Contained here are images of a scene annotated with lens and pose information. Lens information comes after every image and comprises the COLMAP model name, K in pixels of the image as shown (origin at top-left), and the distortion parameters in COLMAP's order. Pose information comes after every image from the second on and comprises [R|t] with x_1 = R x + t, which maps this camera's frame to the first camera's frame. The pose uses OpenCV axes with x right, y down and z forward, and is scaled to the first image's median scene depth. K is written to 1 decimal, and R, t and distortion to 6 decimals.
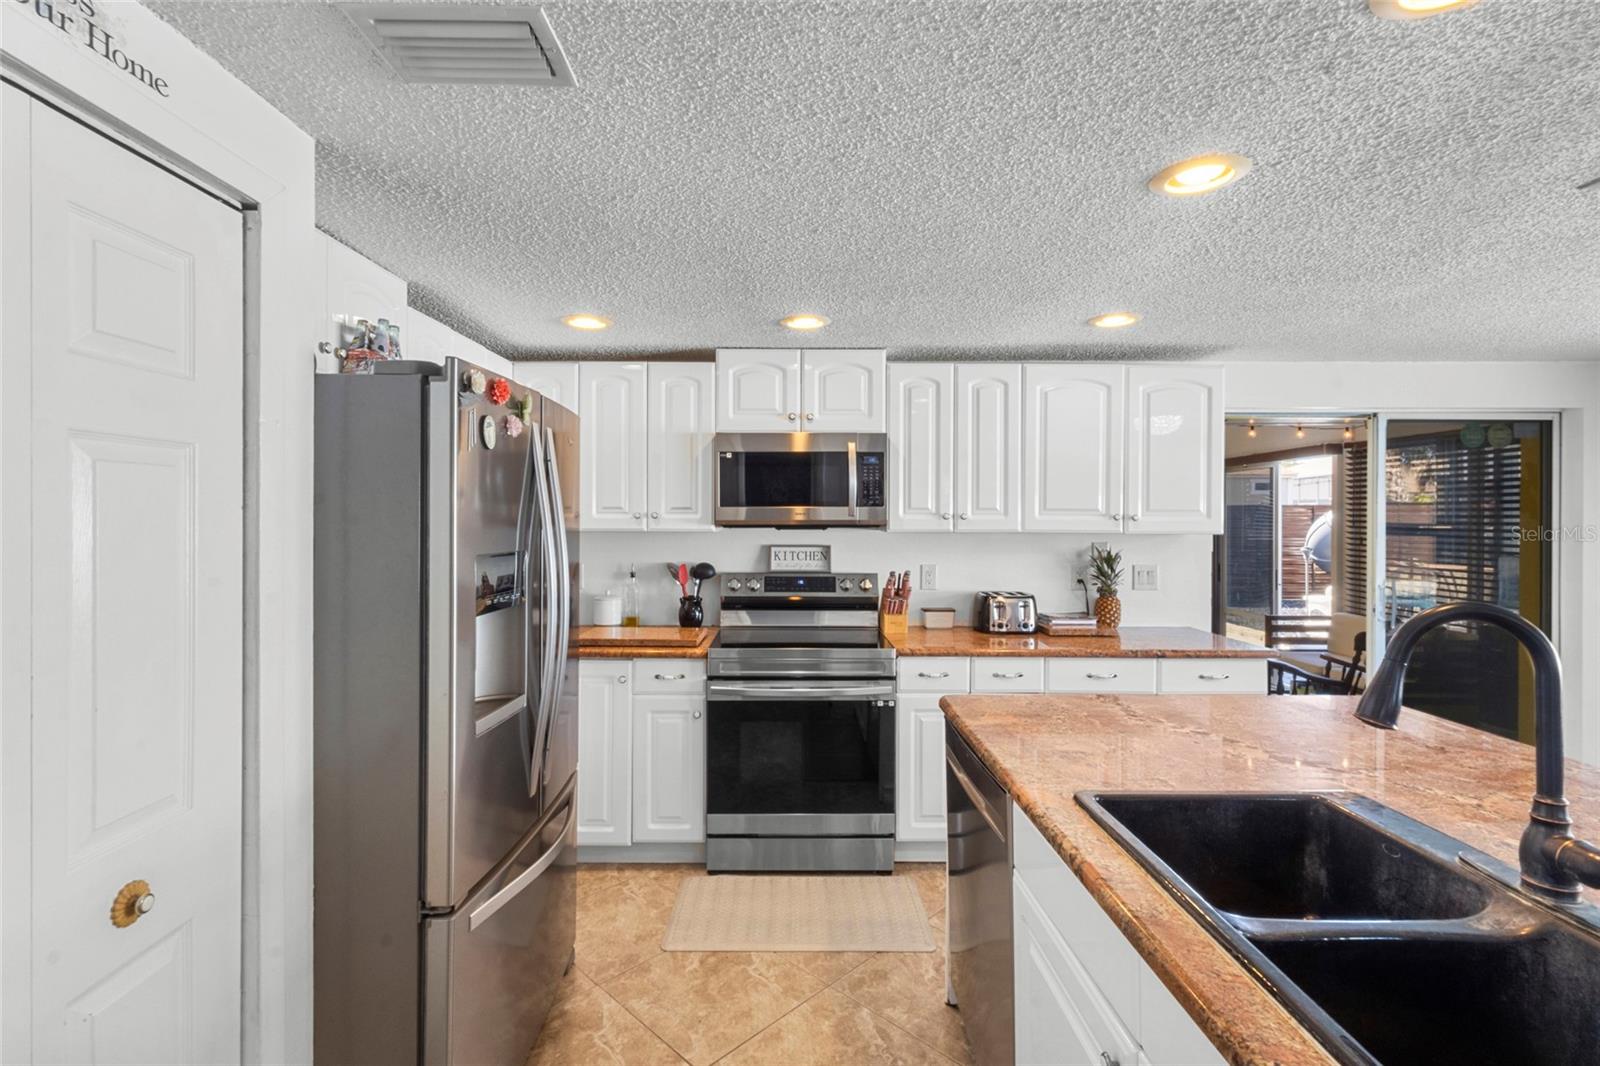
lens RADIAL K [[743.3, 0, 791.2], [0, 743.3, 520.8], [0, 0, 1]] dist [0.007941, 0.001094]
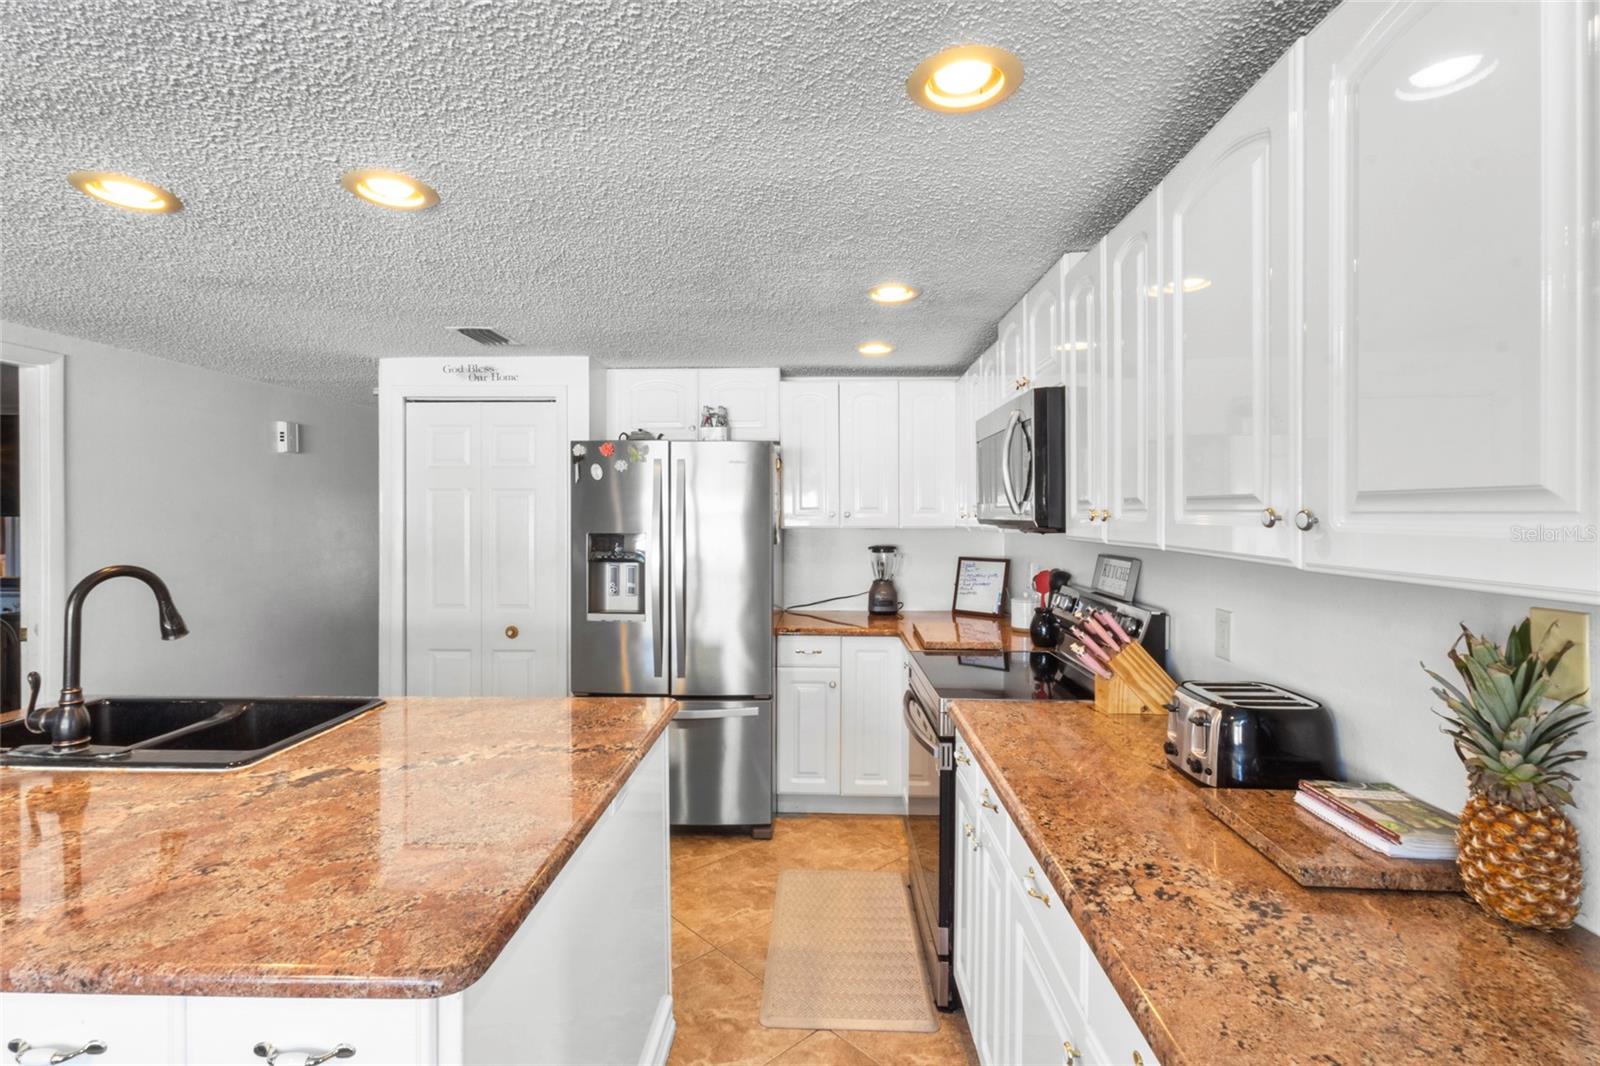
lens RADIAL K [[743.3, 0, 791.1], [0, 743.3, 516.0], [0, 0, 1]] dist [0.007941, 0.001094]
pose [[-0.044530, 0.002464, -0.999005, 0.765677], [-0.008875, 0.999957, 0.002862, -0.004700], [0.998969, 0.008994, -0.044507, 0.785219]]
